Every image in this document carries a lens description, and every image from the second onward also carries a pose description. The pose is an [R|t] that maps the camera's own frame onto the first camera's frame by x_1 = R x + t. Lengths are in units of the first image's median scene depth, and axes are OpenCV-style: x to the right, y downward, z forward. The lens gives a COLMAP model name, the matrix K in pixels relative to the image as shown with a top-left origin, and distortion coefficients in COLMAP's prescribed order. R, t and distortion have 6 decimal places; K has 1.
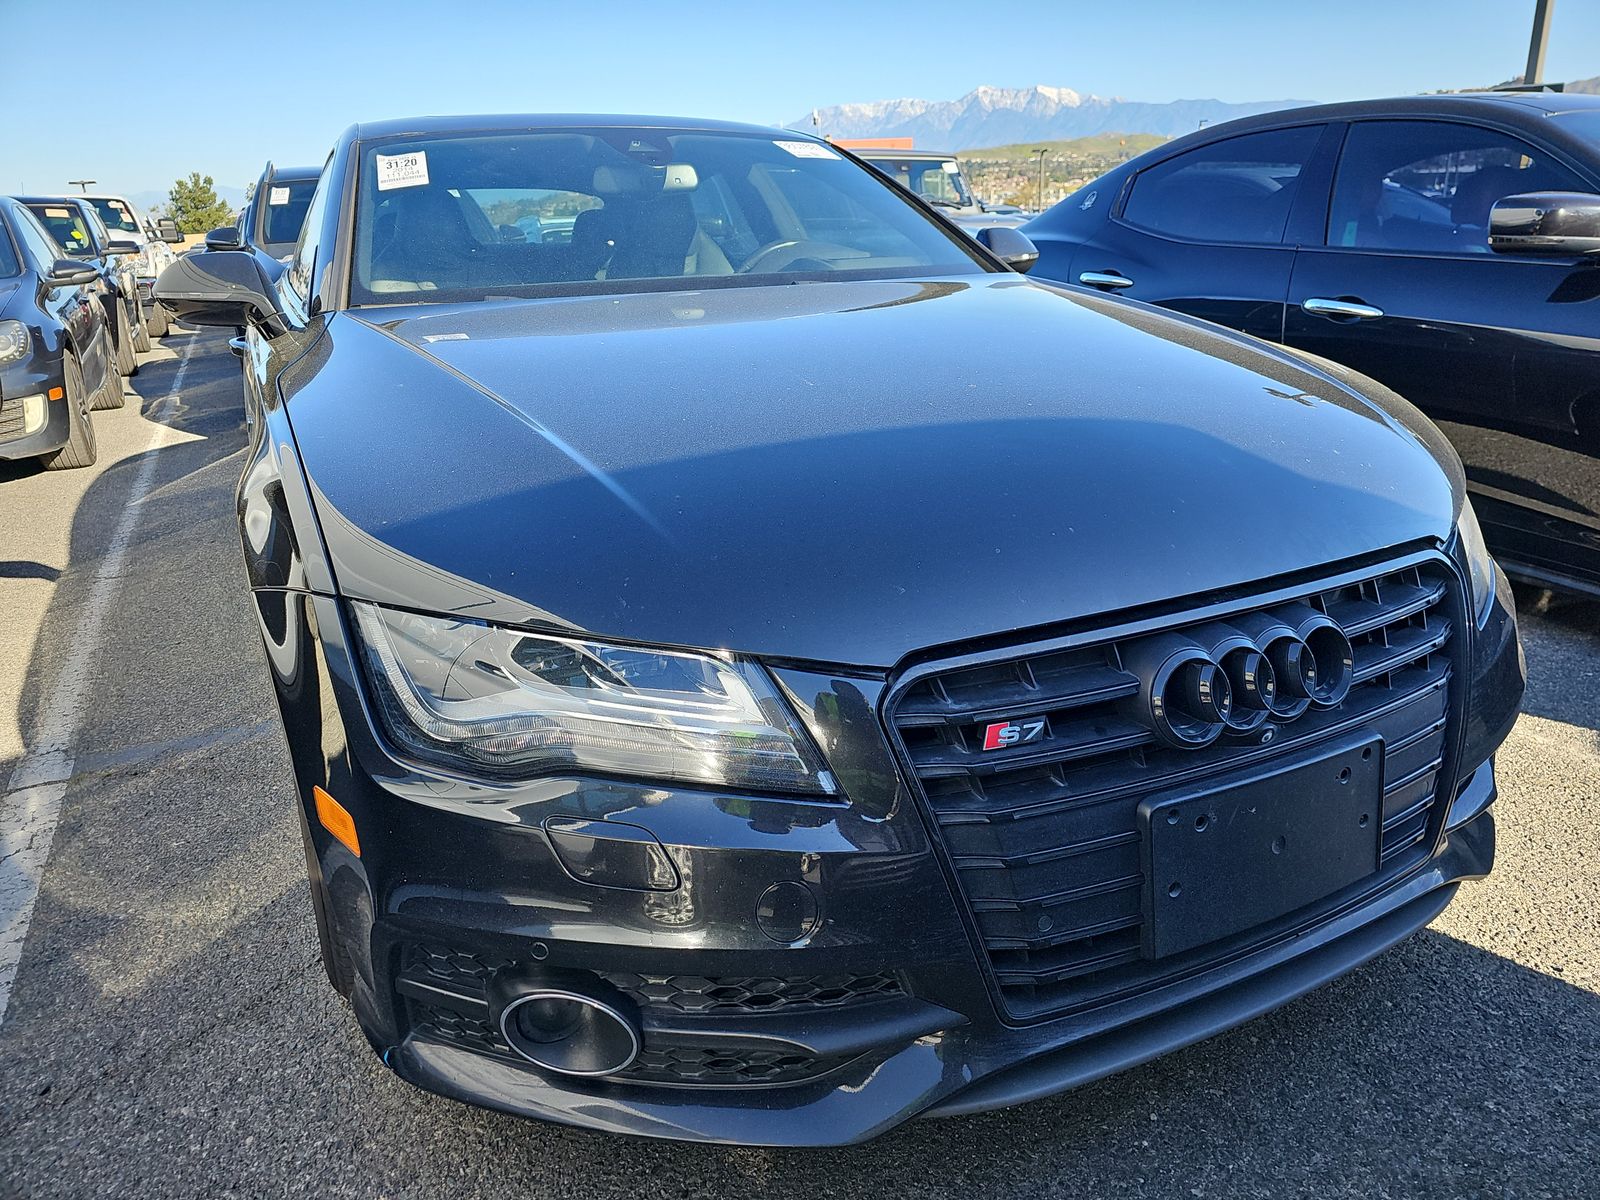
lens RADIAL K [[1062.1, 0, 841.4], [0, 1062.1, 620.7], [0, 0, 1]] dist [0.043585, -0.041366]
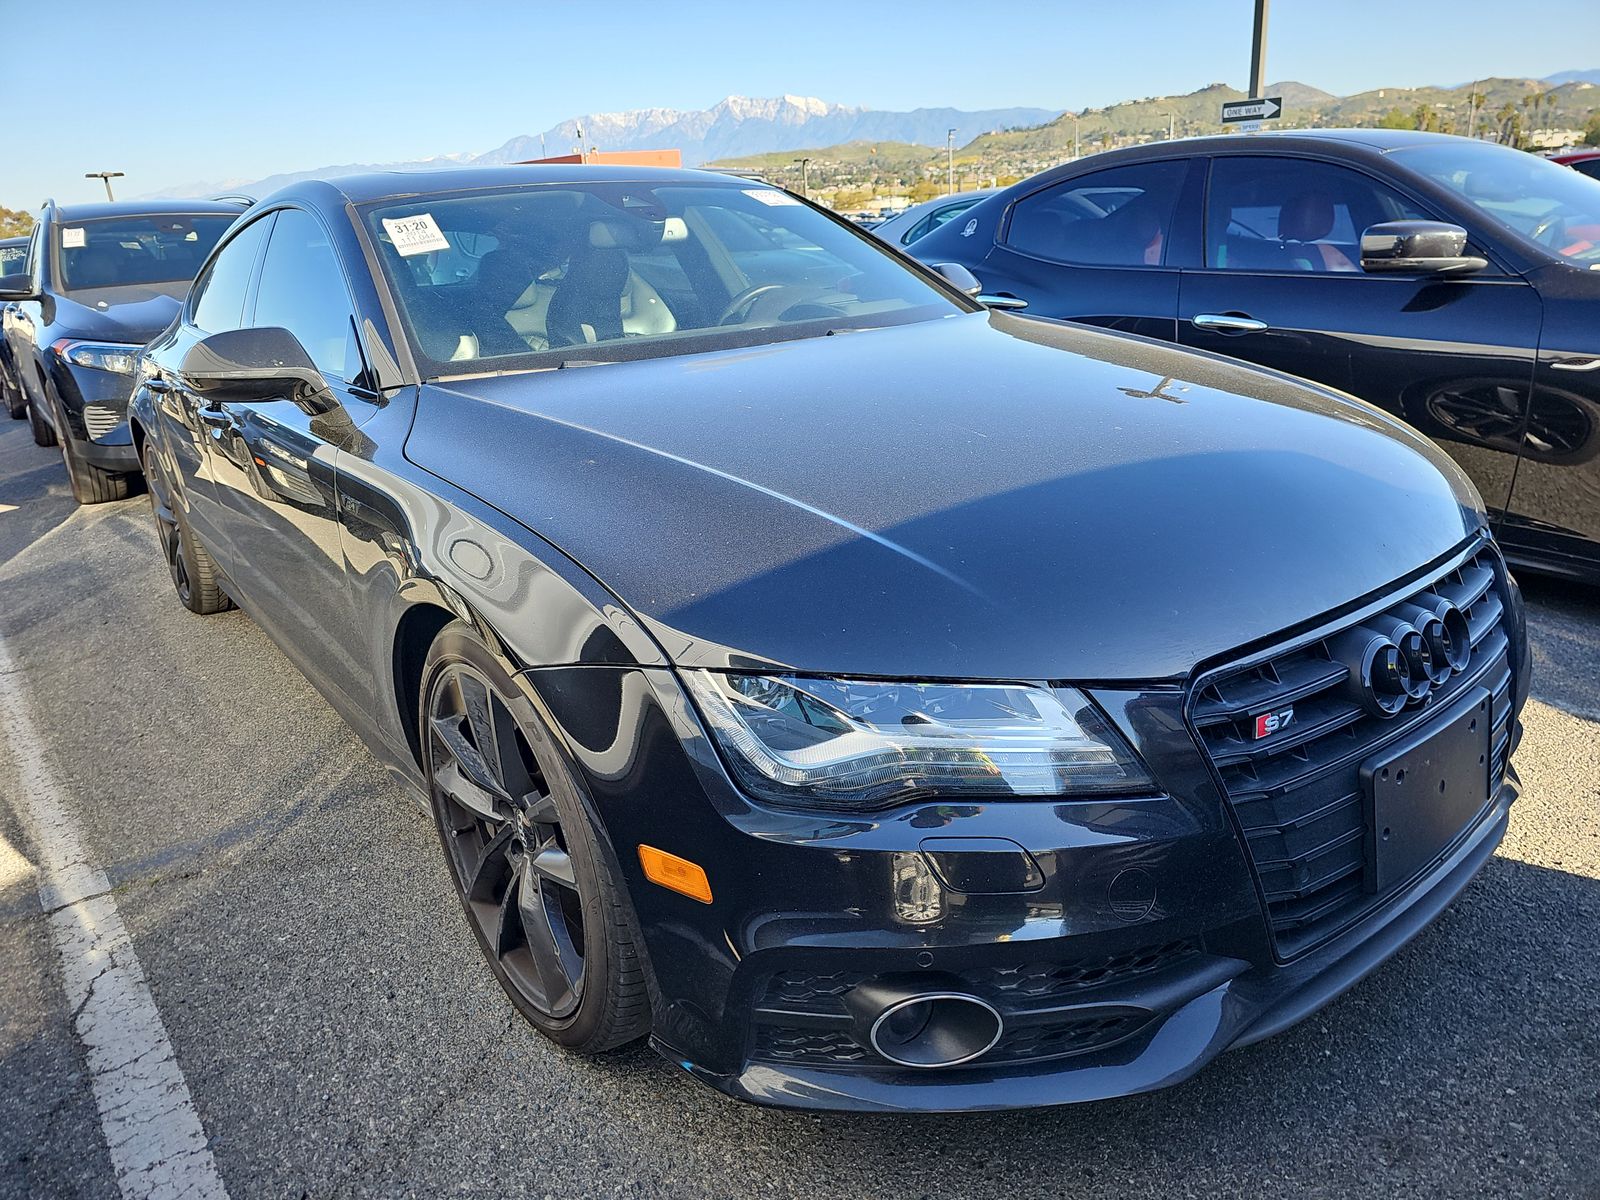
lens RADIAL K [[1062.1, 0, 841.4], [0, 1062.1, 620.7], [0, 0, 1]] dist [0.043585, -0.041366]
pose [[0.977171, -0.096625, 0.189209, -0.241219], [0.097767, 0.995204, 0.003310, -0.027116], [-0.188622, 0.015264, 0.981931, -0.044720]]
